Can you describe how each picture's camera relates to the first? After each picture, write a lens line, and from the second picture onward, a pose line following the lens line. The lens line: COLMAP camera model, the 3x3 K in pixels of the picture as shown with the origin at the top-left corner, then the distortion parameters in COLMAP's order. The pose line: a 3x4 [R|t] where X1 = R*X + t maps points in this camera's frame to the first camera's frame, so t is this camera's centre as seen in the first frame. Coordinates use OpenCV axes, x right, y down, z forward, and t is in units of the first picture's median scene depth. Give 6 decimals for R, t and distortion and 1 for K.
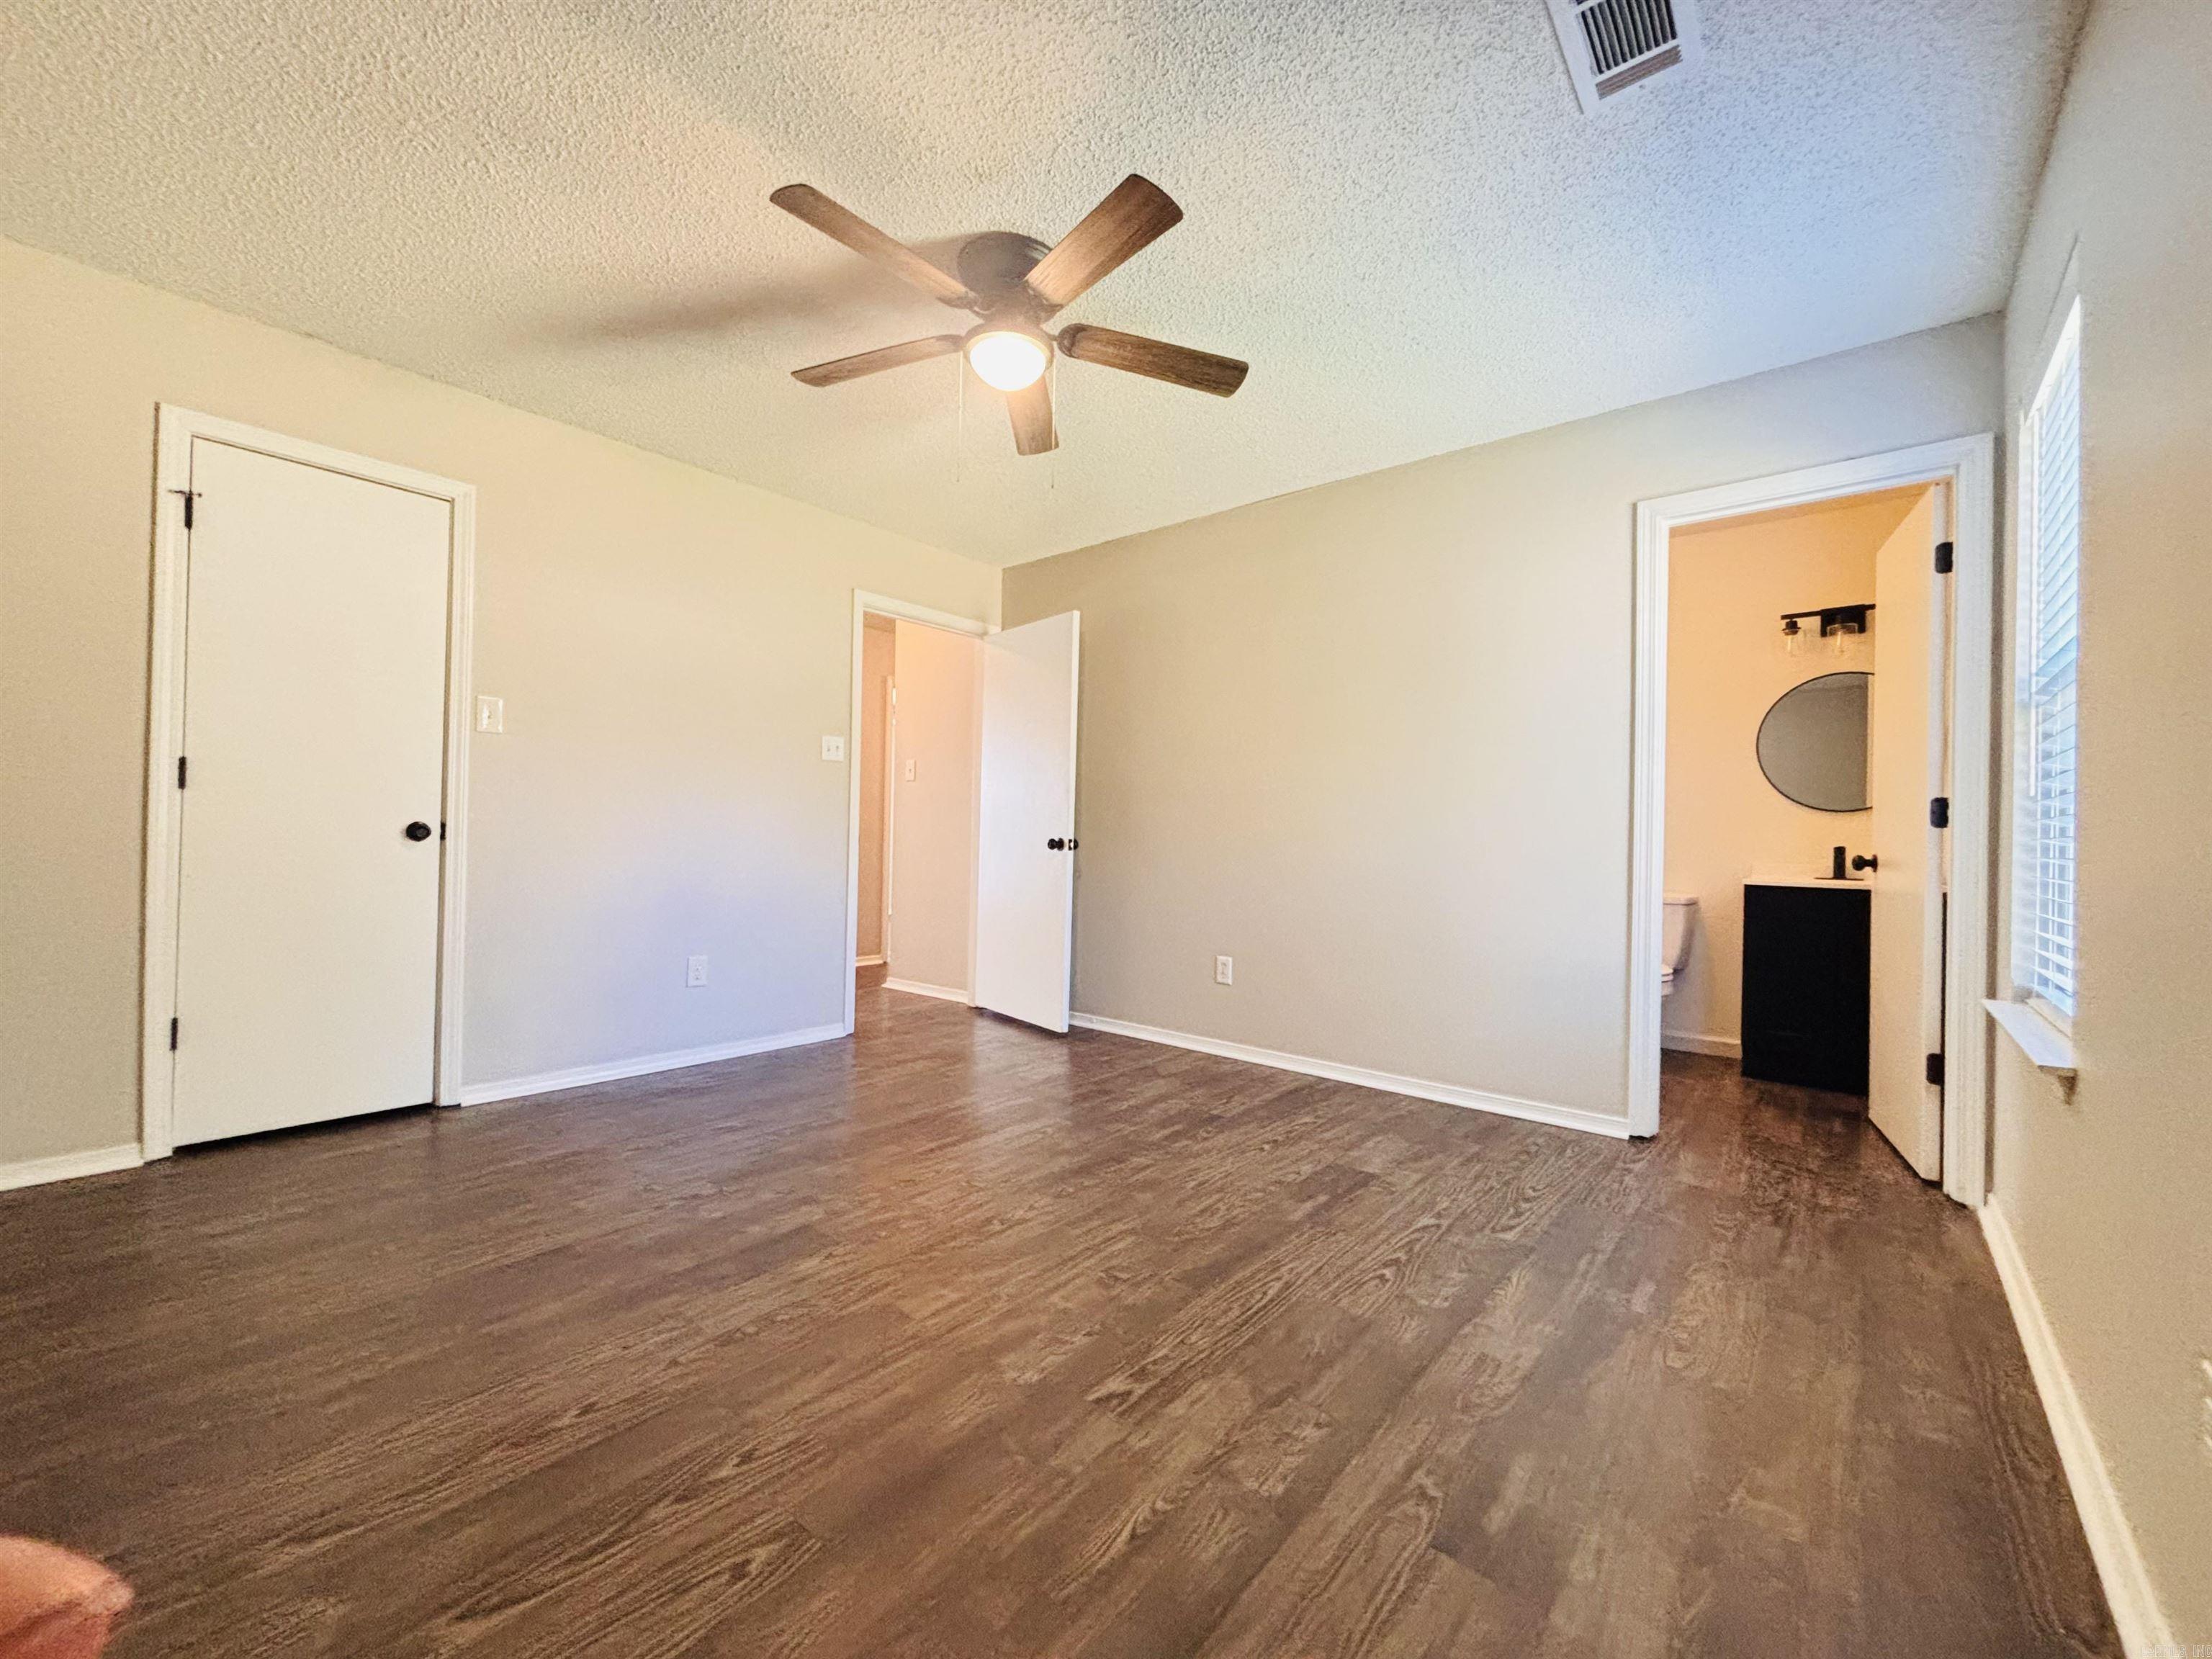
lens RADIAL K [[891.0, 0, 1099.5], [0, 891.0, 827.3], [0, 0, 1]] dist [-0.003734, -0.001038]
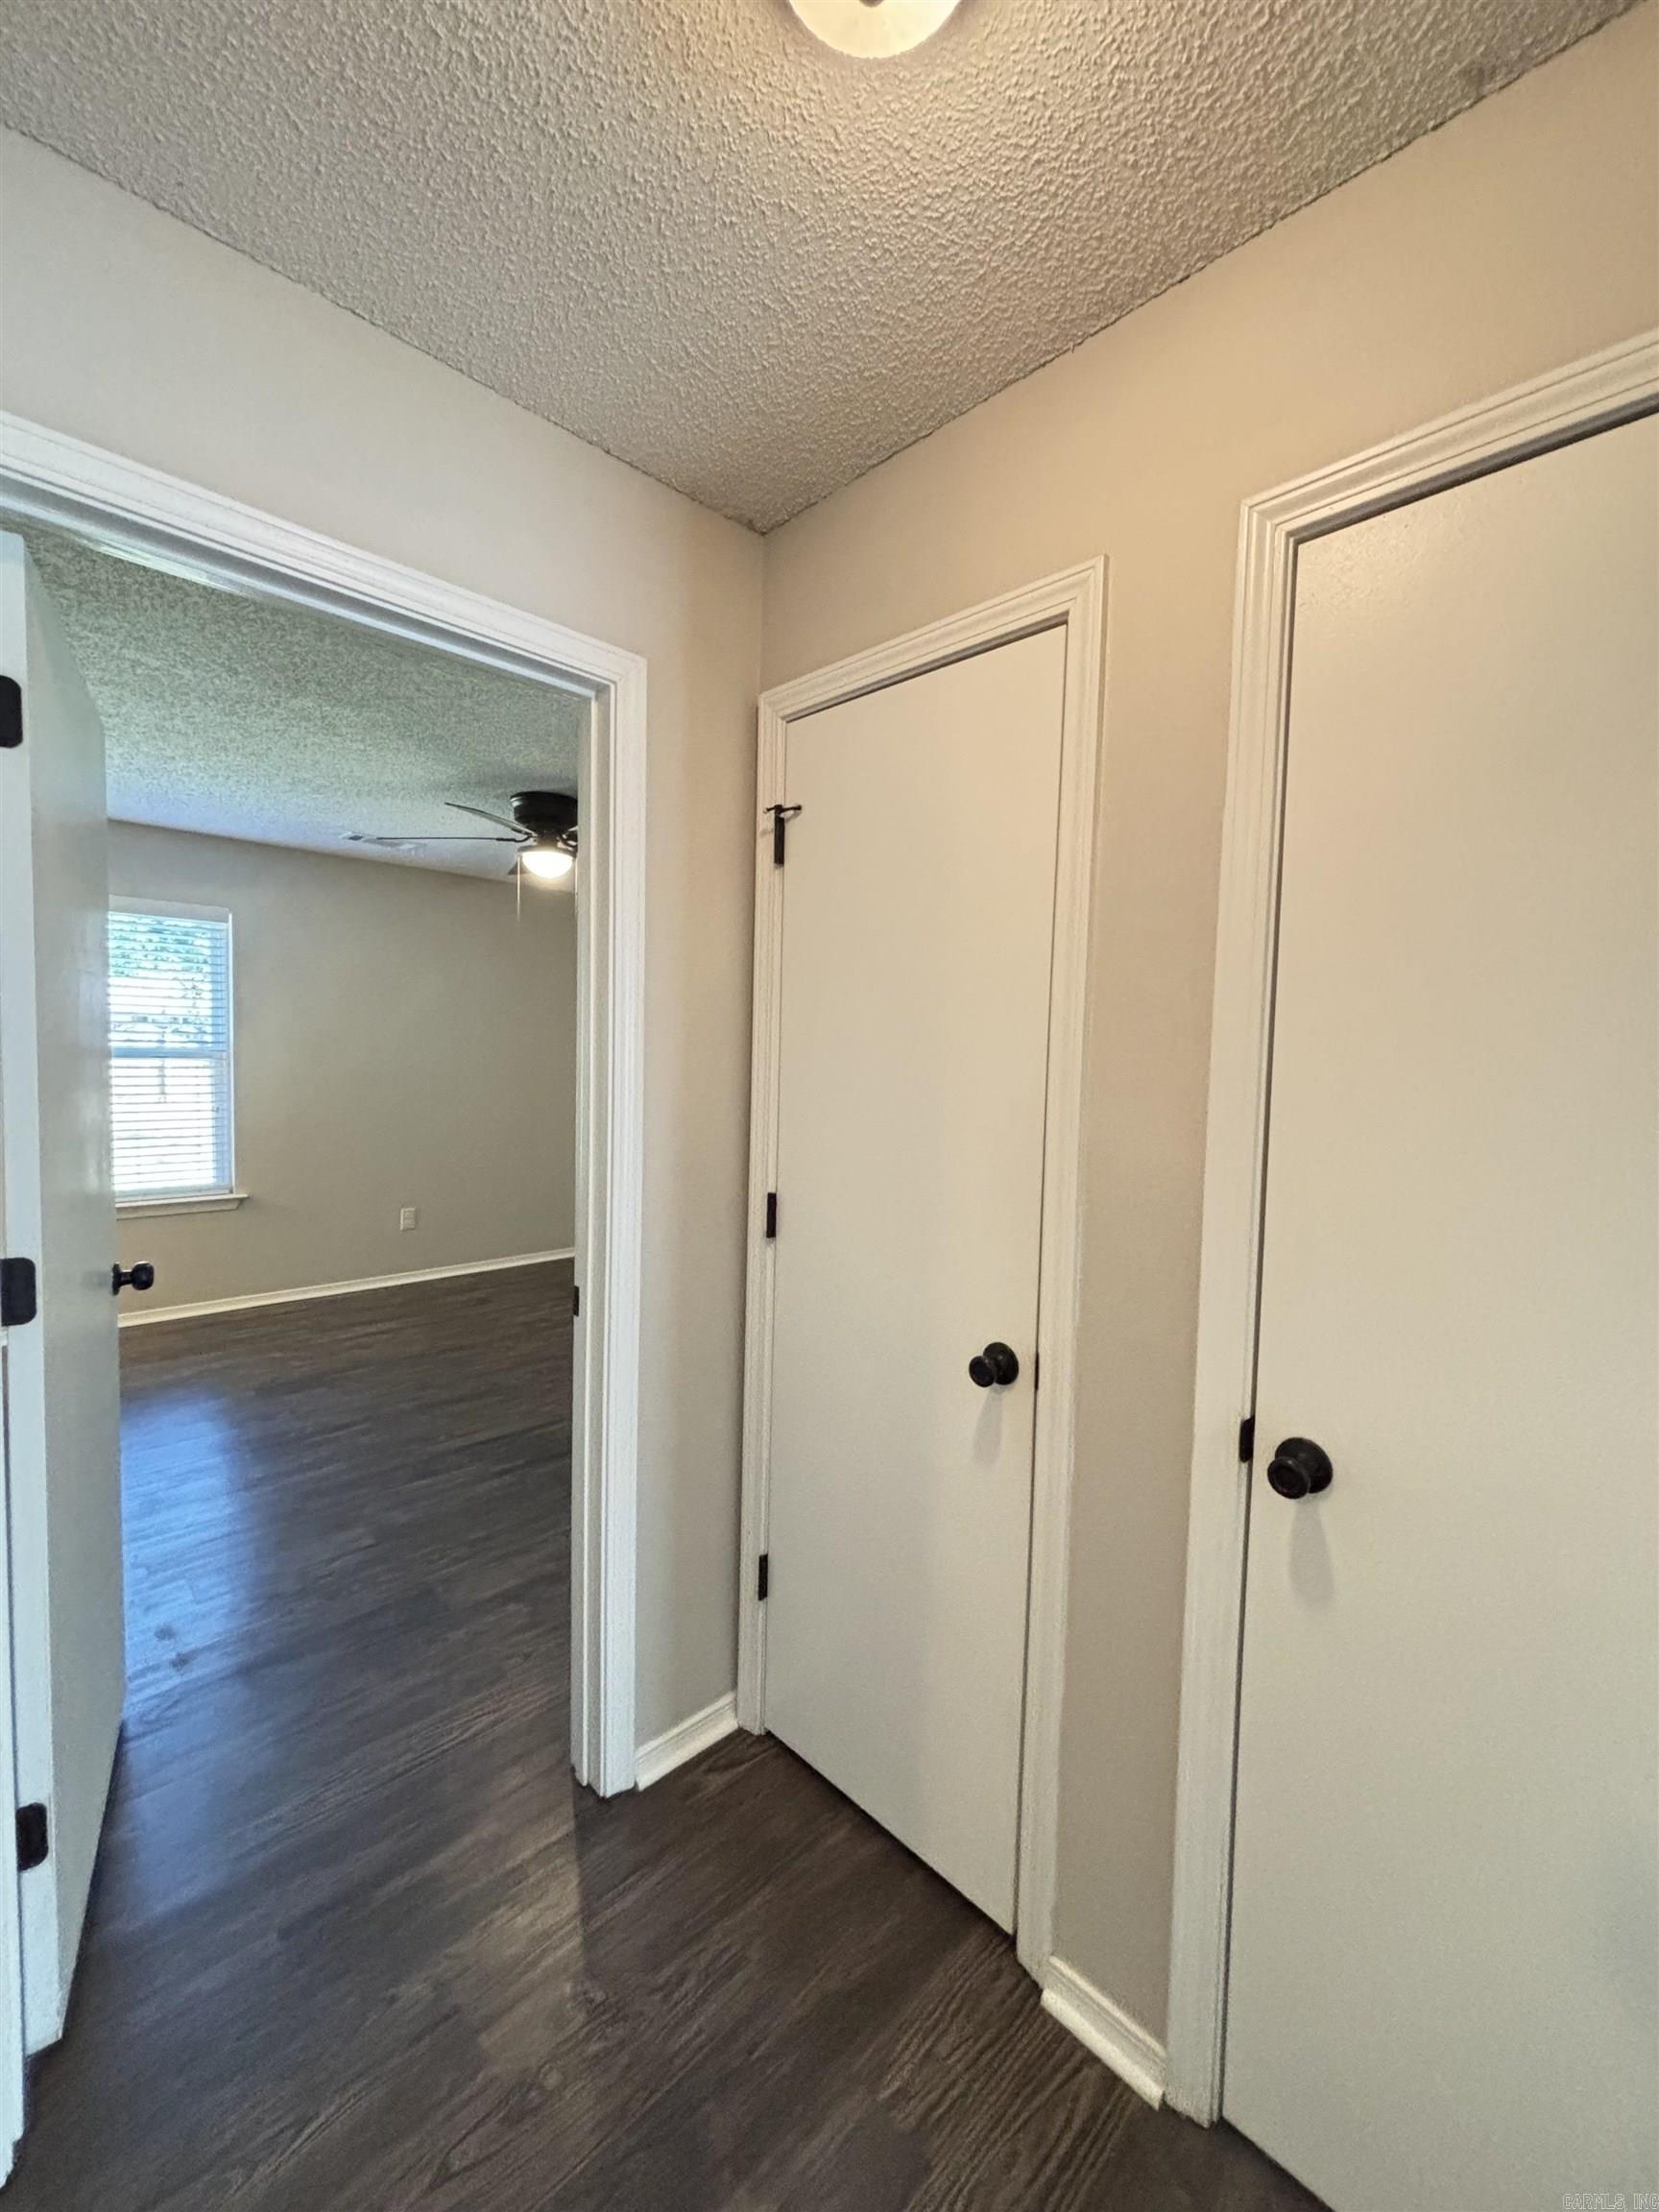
lens RADIAL K [[891.0, 0, 833.1], [0, 891.0, 1102.0], [0, 0, 1]] dist [-0.003734, -0.001038]
pose [[-0.993900, -0.054580, 0.095829, -0.595745], [-0.049331, 0.997193, 0.056320, -0.155340], [-0.098634, 0.051249, -0.993803, 1.930461]]
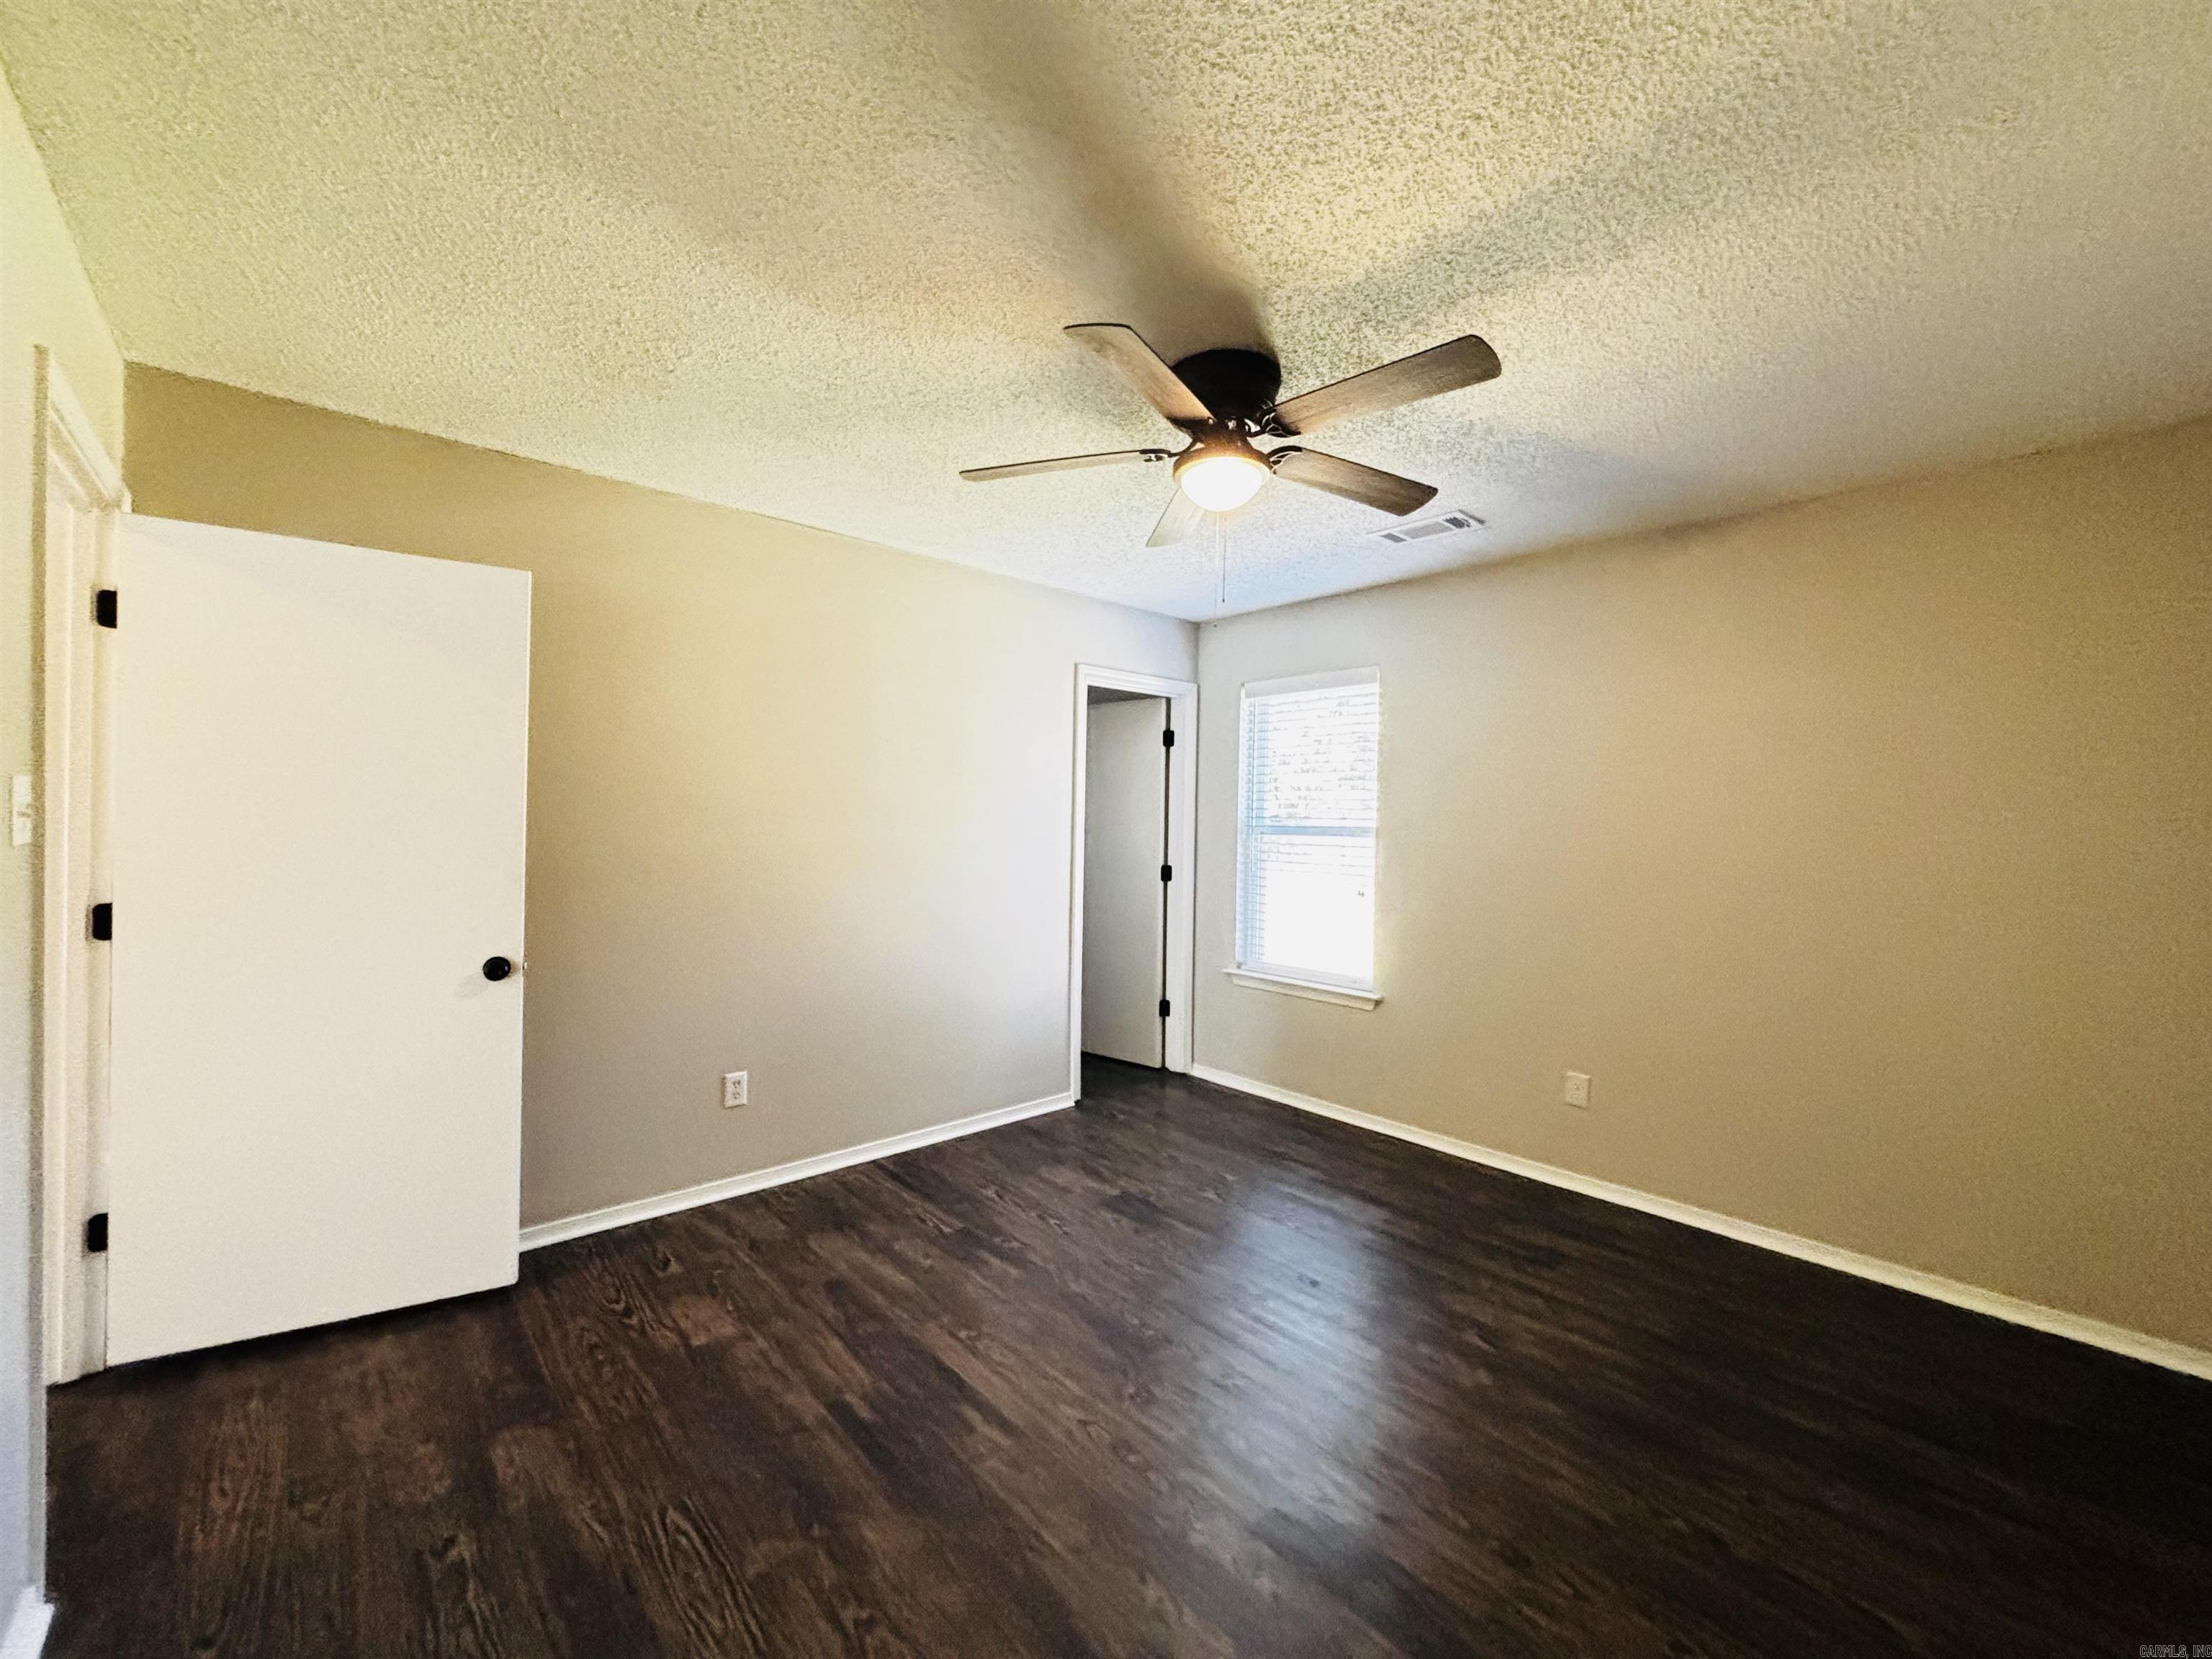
lens RADIAL K [[891.0, 0, 1101.0], [0, 891.0, 824.6], [0, 0, 1]] dist [-0.003734, -0.001038]
pose [[0.135870, -0.025187, 0.990407, -0.790062], [-0.018046, 0.999448, 0.027892, -0.139416], [-0.990562, -0.021663, 0.135340, 0.742187]]
